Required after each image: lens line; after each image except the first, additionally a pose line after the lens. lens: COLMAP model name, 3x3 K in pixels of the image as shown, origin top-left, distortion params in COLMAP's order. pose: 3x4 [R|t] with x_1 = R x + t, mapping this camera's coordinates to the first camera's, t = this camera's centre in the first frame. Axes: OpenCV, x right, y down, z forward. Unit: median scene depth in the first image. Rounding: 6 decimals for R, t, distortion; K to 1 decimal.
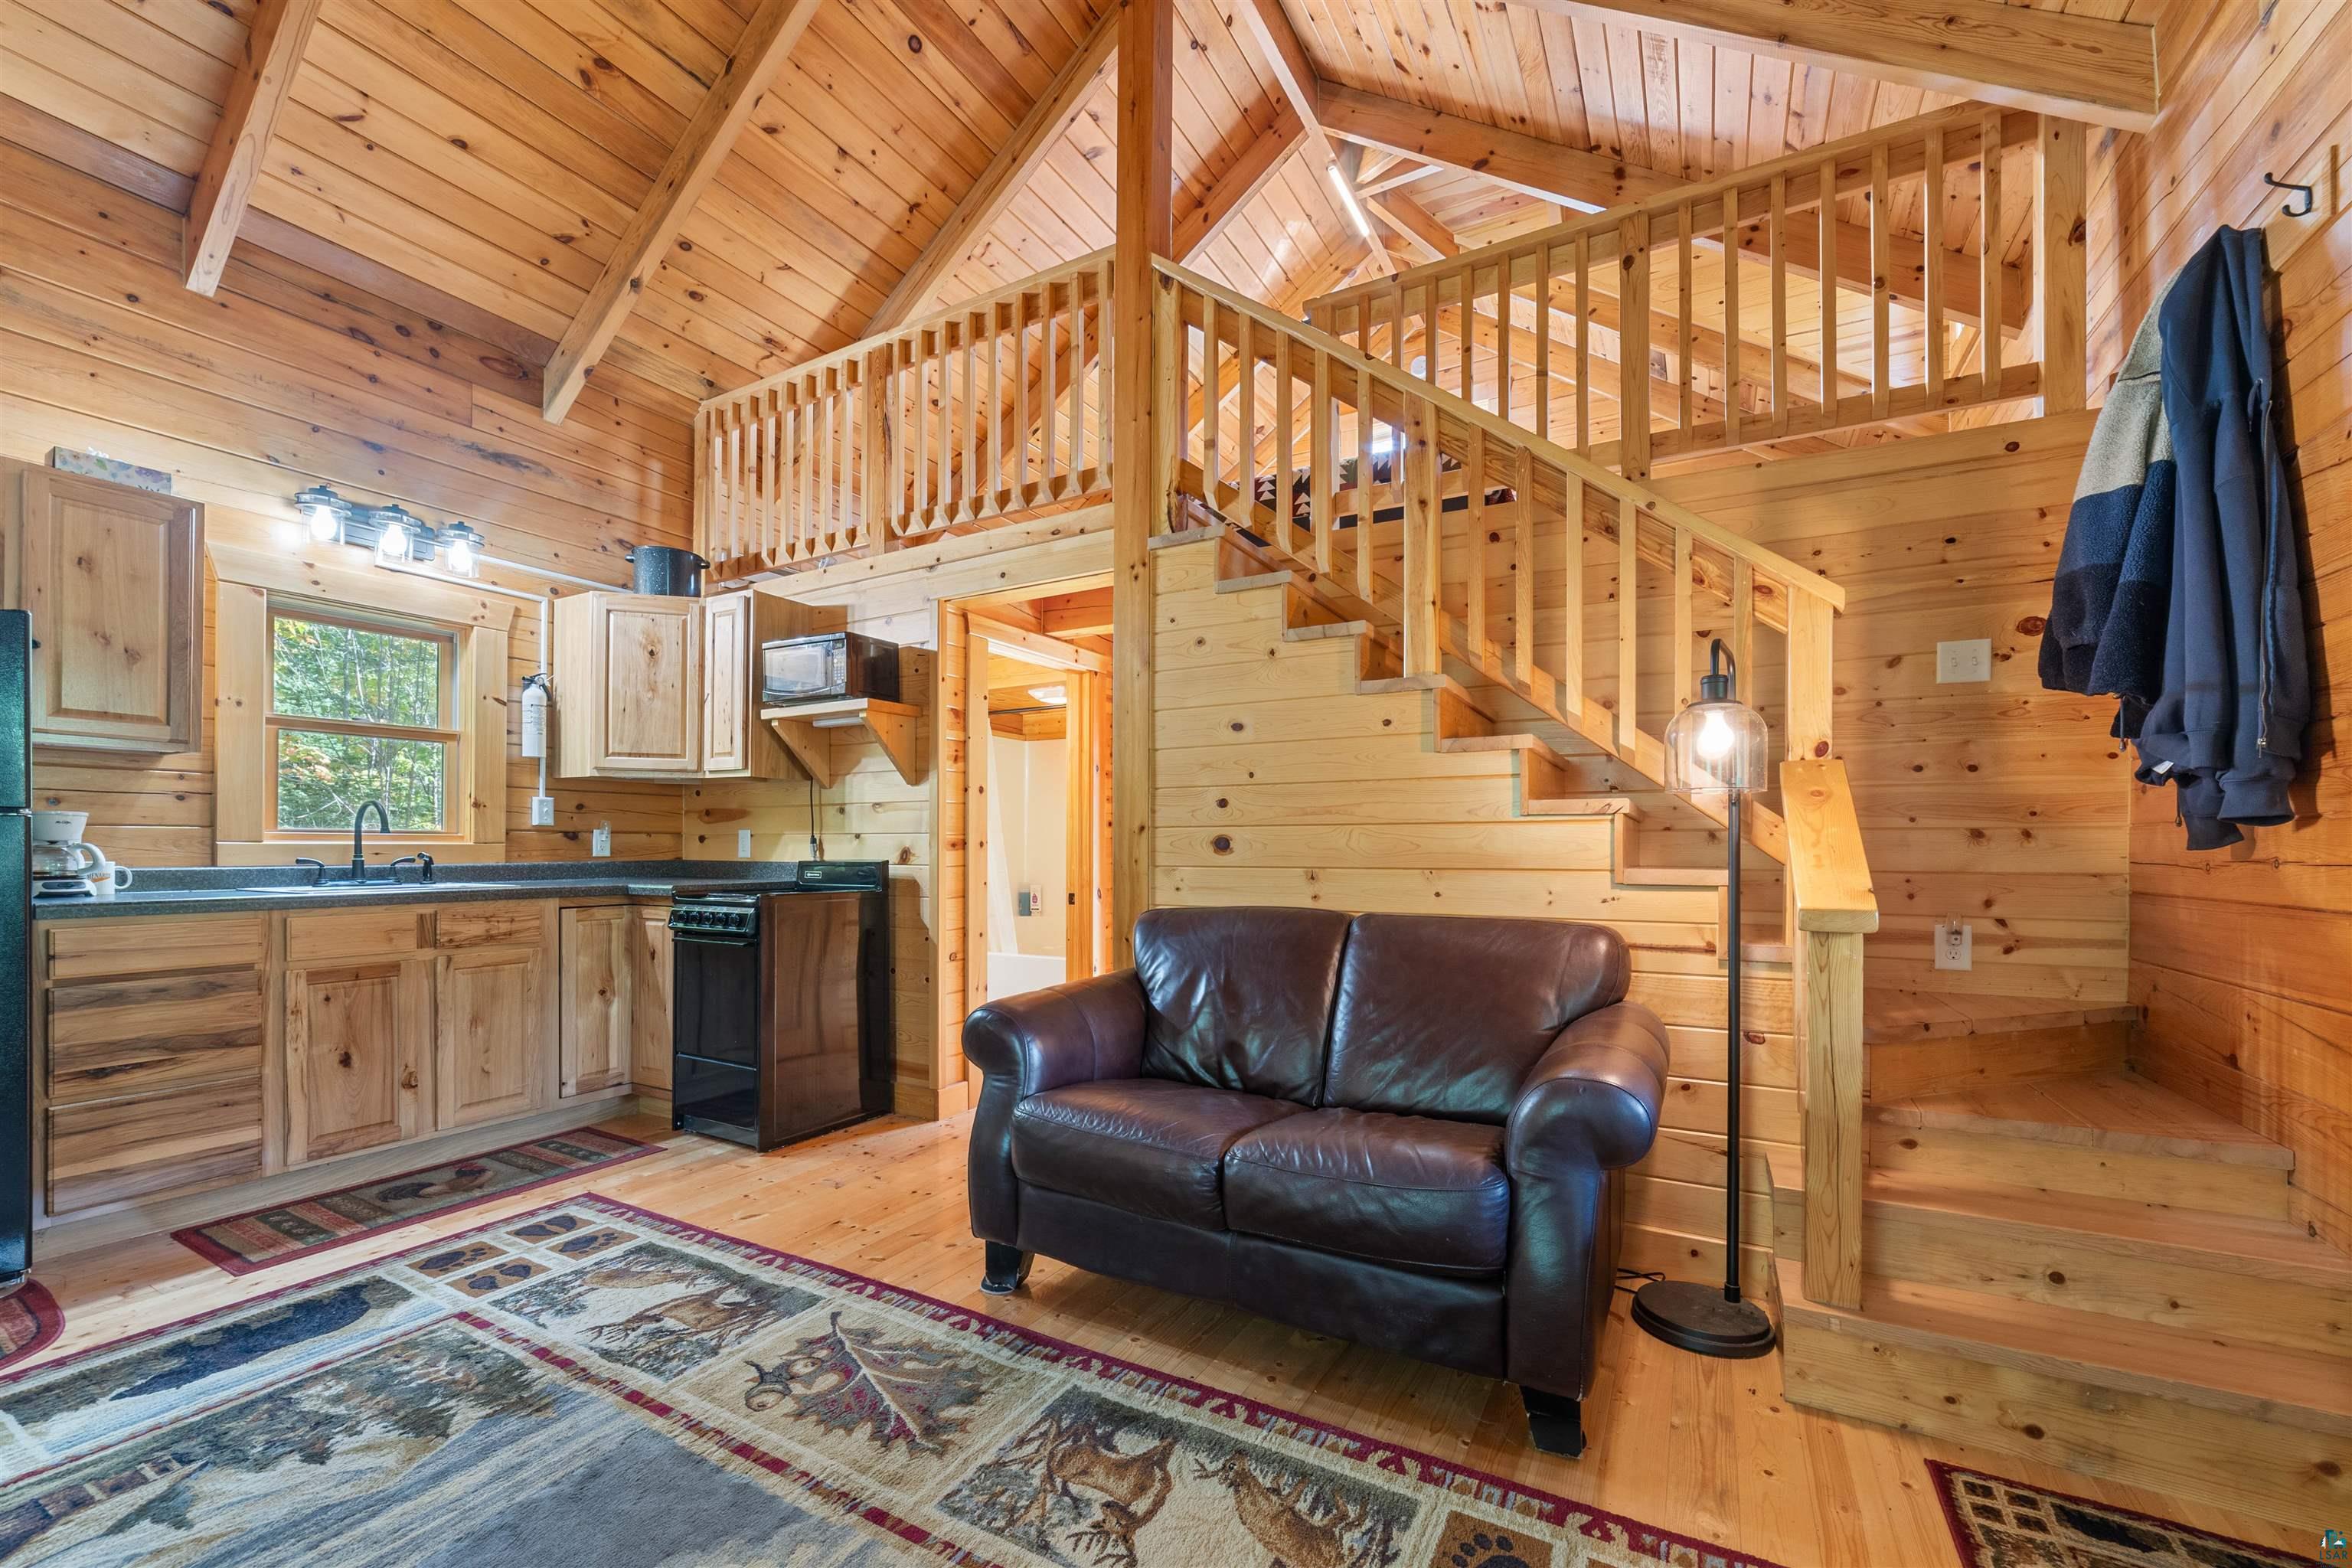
lens RADIAL K [[939.2, 0, 1175.1], [0, 939.2, 847.5], [0, 0, 1]] dist [-0.001019, 0.000220]
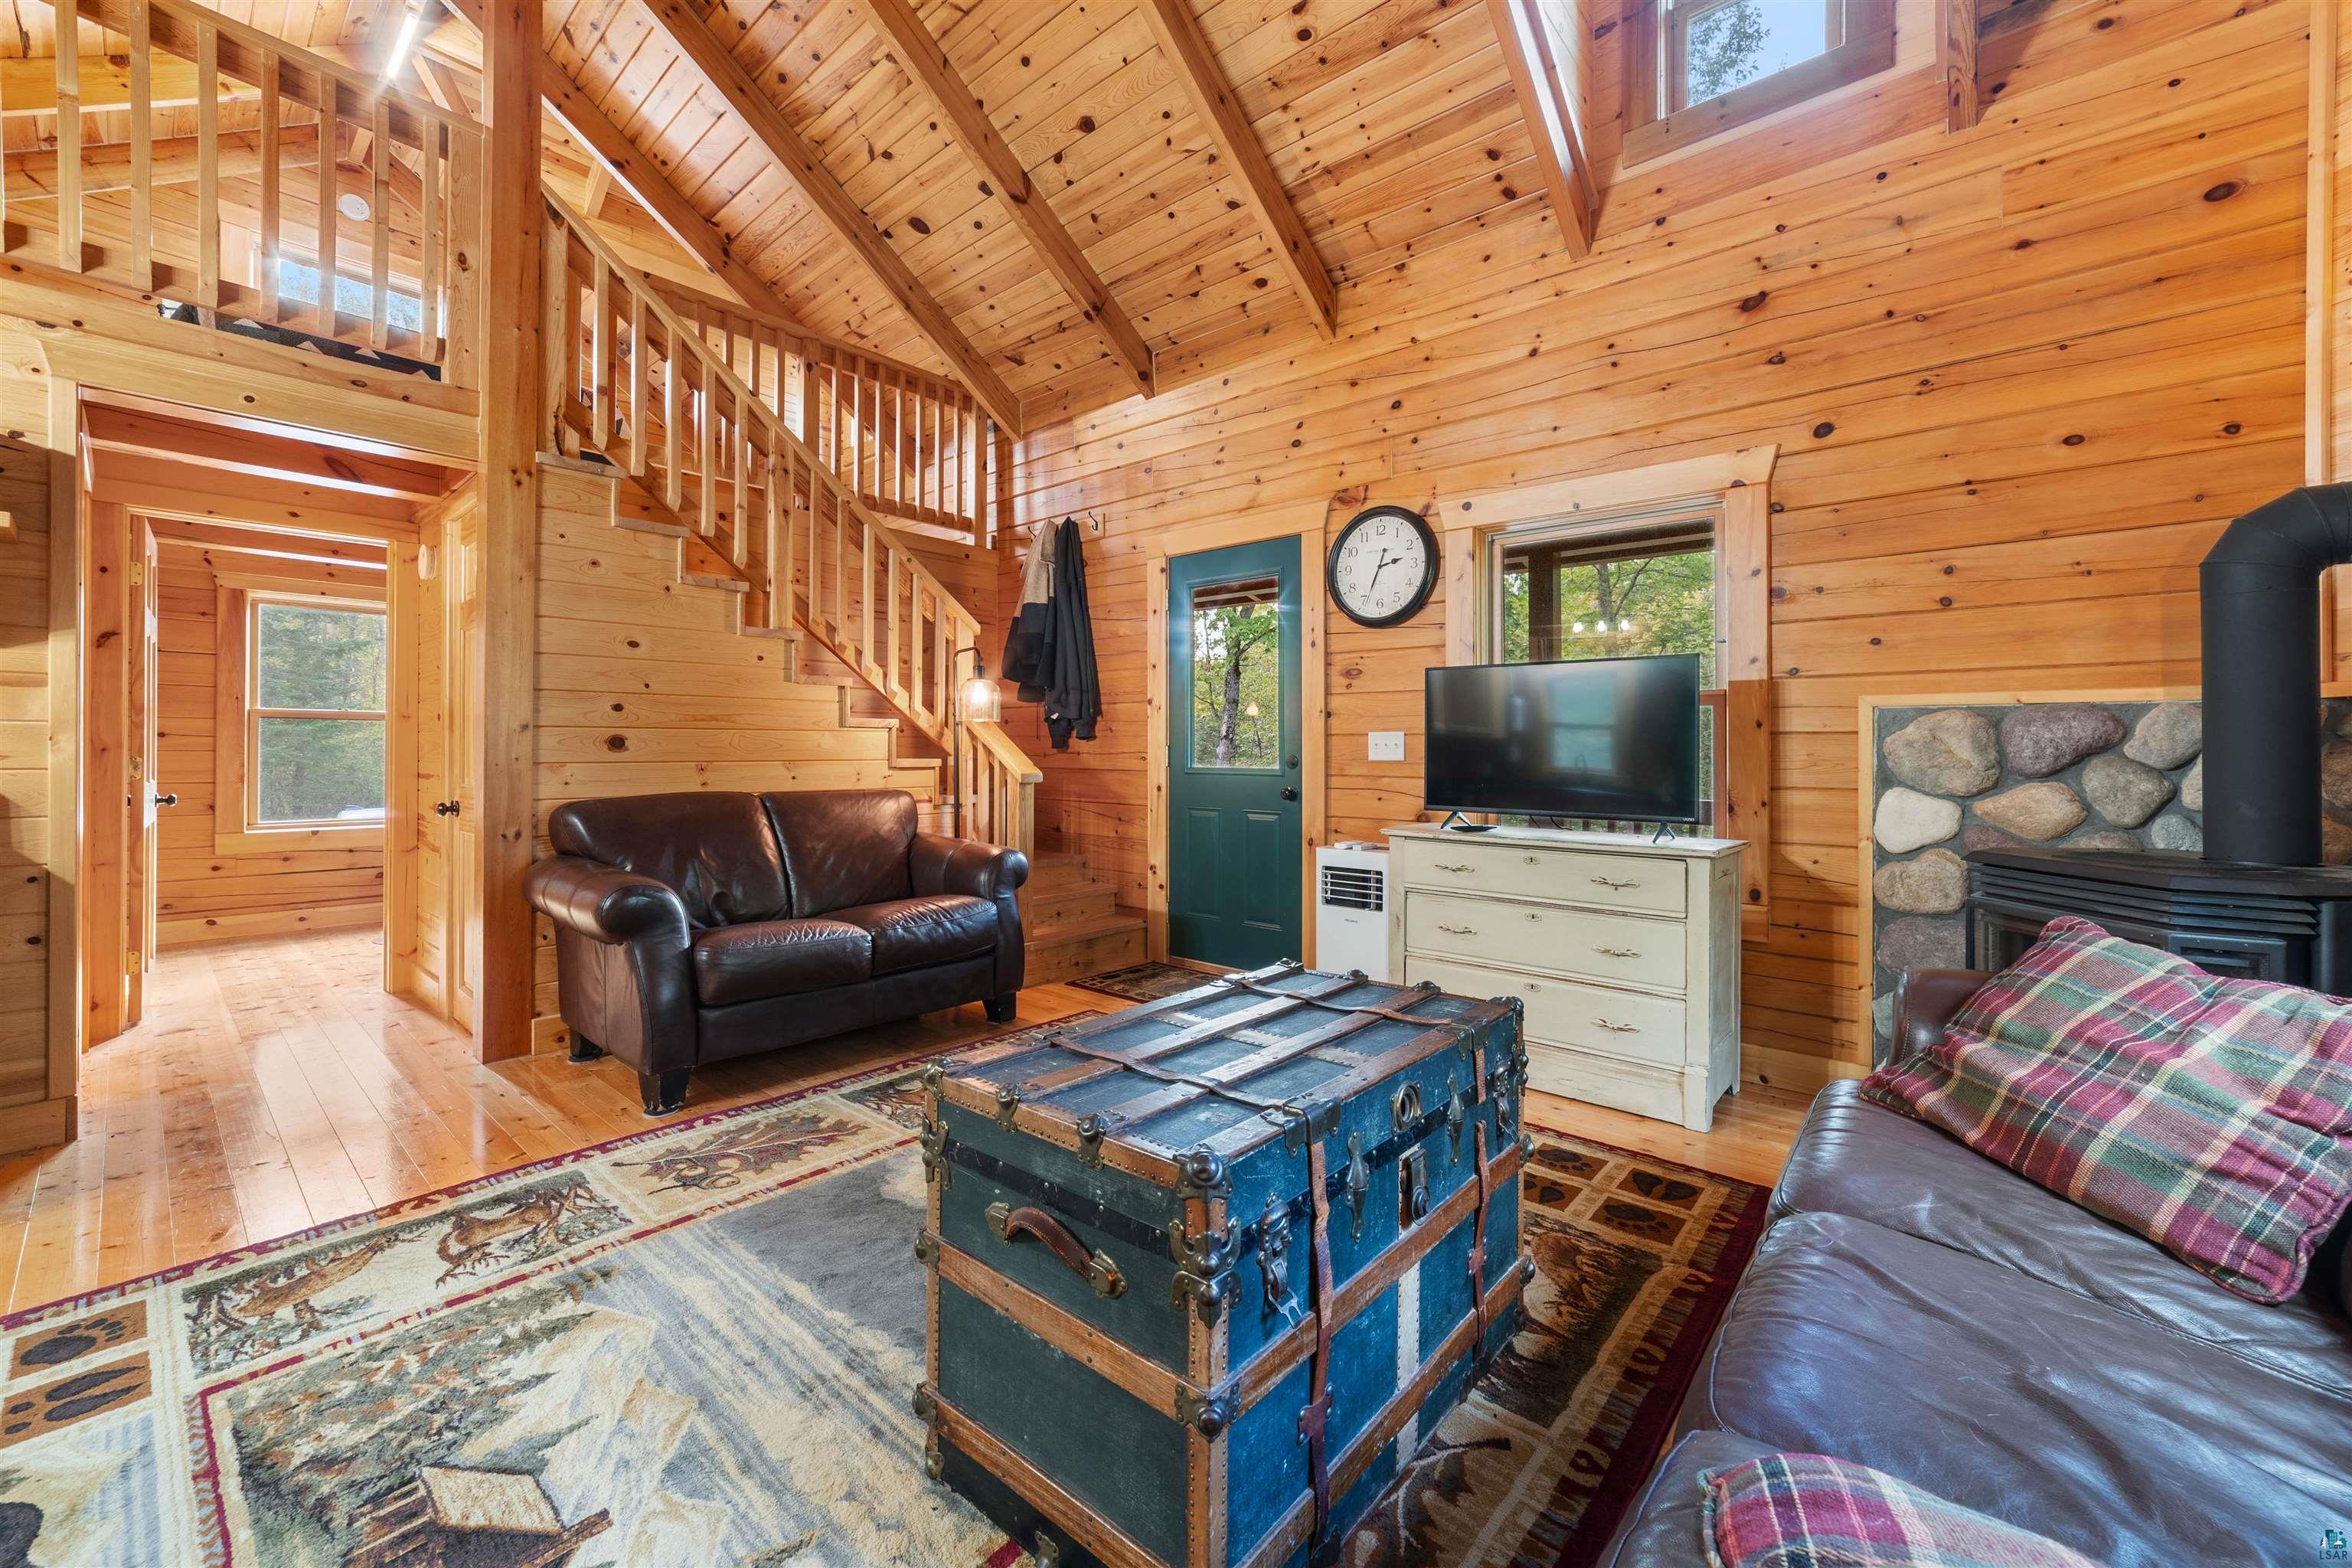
lens RADIAL K [[938.8, 0, 1174.2], [0, 938.8, 745.6], [0, 0, 1]] dist [-0.020378, 0.009319]
pose [[0.210751, -0.002432, 0.977537, -1.322310], [-0.010834, 0.999930, 0.004824, -0.018641], [-0.977480, -0.011607, 0.210709, 0.116982]]
